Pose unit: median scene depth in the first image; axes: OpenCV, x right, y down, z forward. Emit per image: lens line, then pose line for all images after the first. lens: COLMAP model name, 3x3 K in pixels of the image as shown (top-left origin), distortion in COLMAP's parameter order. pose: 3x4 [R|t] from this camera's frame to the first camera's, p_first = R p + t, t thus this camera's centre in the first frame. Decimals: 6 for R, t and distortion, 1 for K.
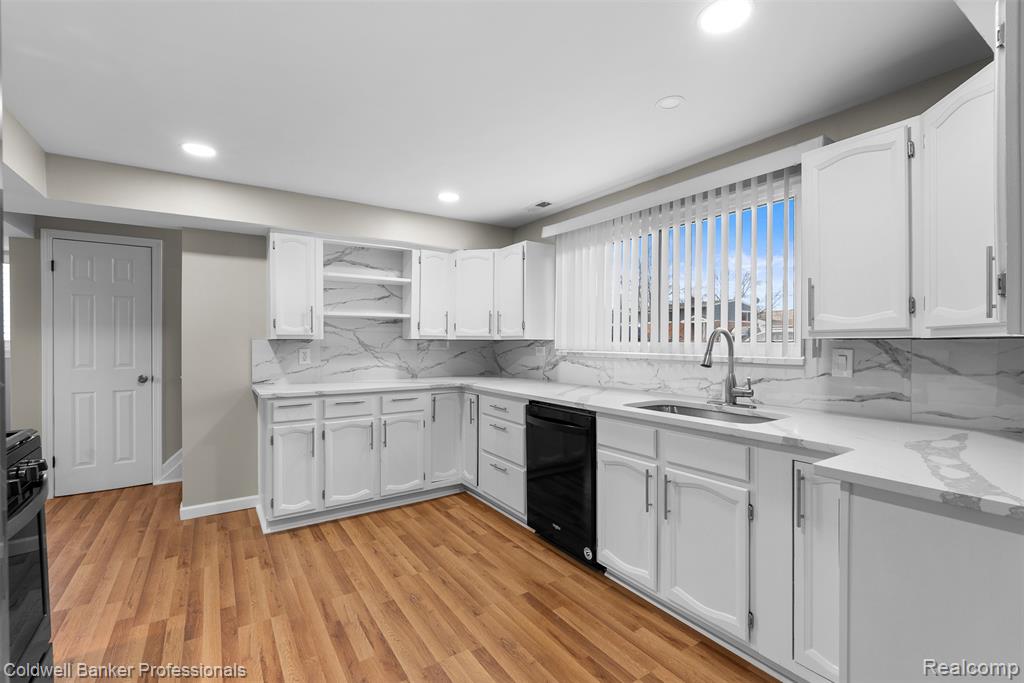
lens RADIAL K [[452.7, 0, 512.0], [0, 452.7, 341.5], [0, 0, 1]] dist [0.001027, 0.000202]
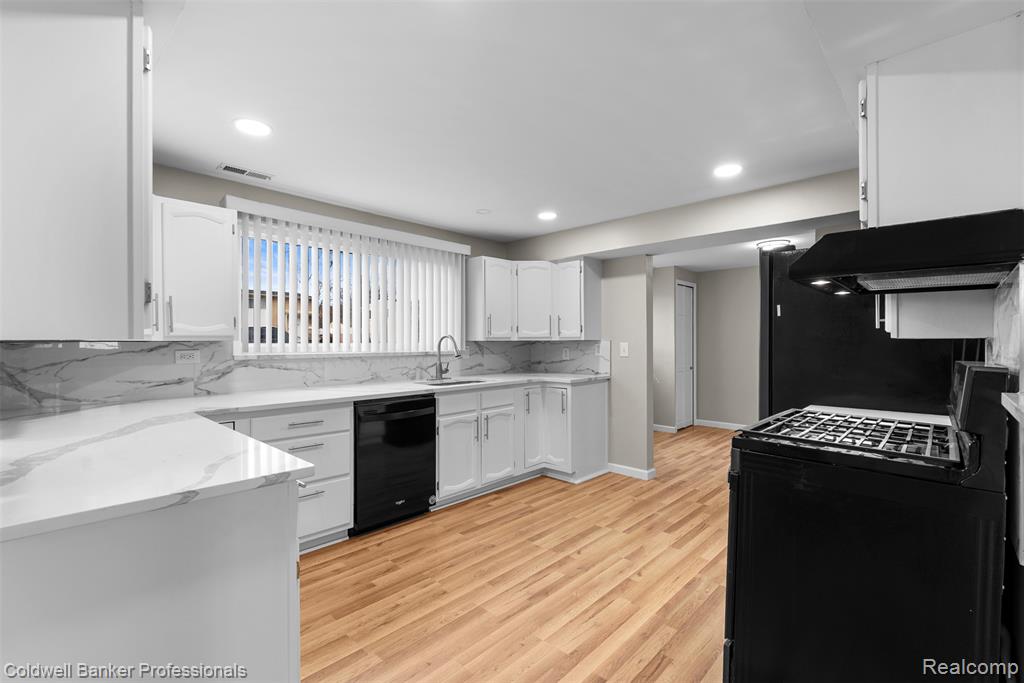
lens RADIAL K [[455.6, 0, 512.0], [0, 455.6, 341.5], [0, 0, 1]] dist [0.000977, 0.000187]
pose [[-0.223817, 0.002078, 0.974629, -1.269506], [0.004871, 0.999988, -0.001014, 0.000805], [-0.974619, 0.004520, -0.223824, 1.127827]]
